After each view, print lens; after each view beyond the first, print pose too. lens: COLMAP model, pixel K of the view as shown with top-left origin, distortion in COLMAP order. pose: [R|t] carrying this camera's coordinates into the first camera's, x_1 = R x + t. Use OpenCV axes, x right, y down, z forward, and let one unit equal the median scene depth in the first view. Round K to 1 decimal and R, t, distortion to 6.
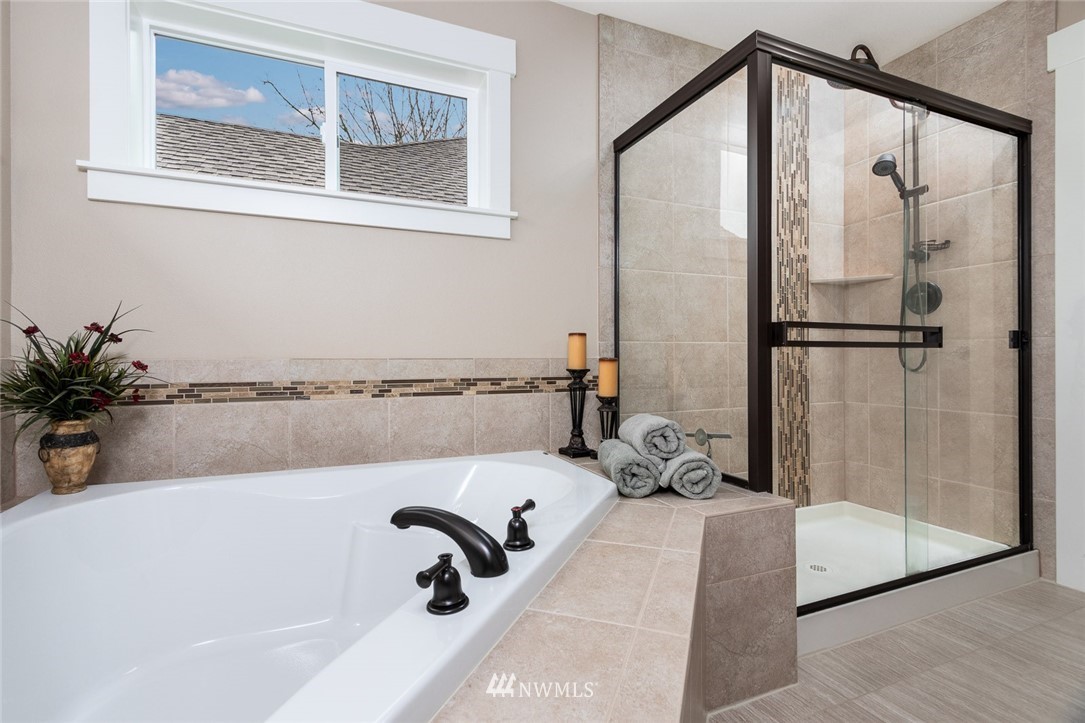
lens RADIAL K [[504.7, 0, 539.8], [0, 504.7, 358.6], [0, 0, 1]] dist [0.010725, -0.004867]
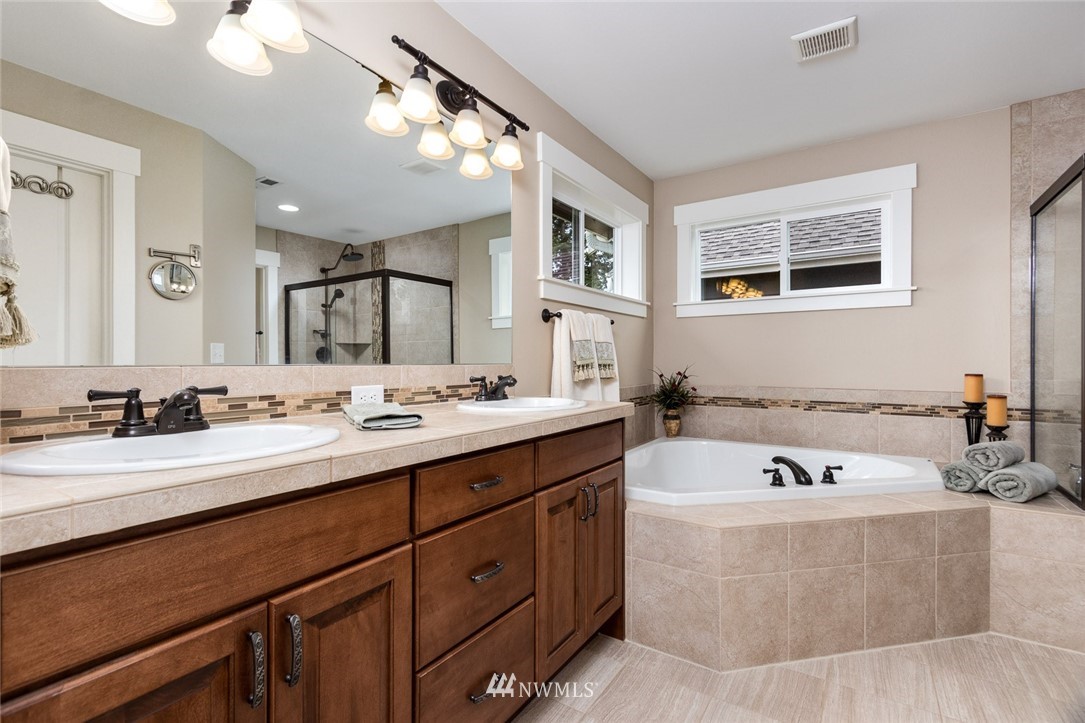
lens RADIAL K [[504.7, 0, 537.0], [0, 504.7, 360.4], [0, 0, 1]] dist [0.010725, -0.004867]
pose [[0.559138, 0.005538, -0.829056, 0.670042], [-0.001704, 0.999983, 0.005531, -0.115392], [0.829073, -0.001680, 0.559138, -0.821261]]
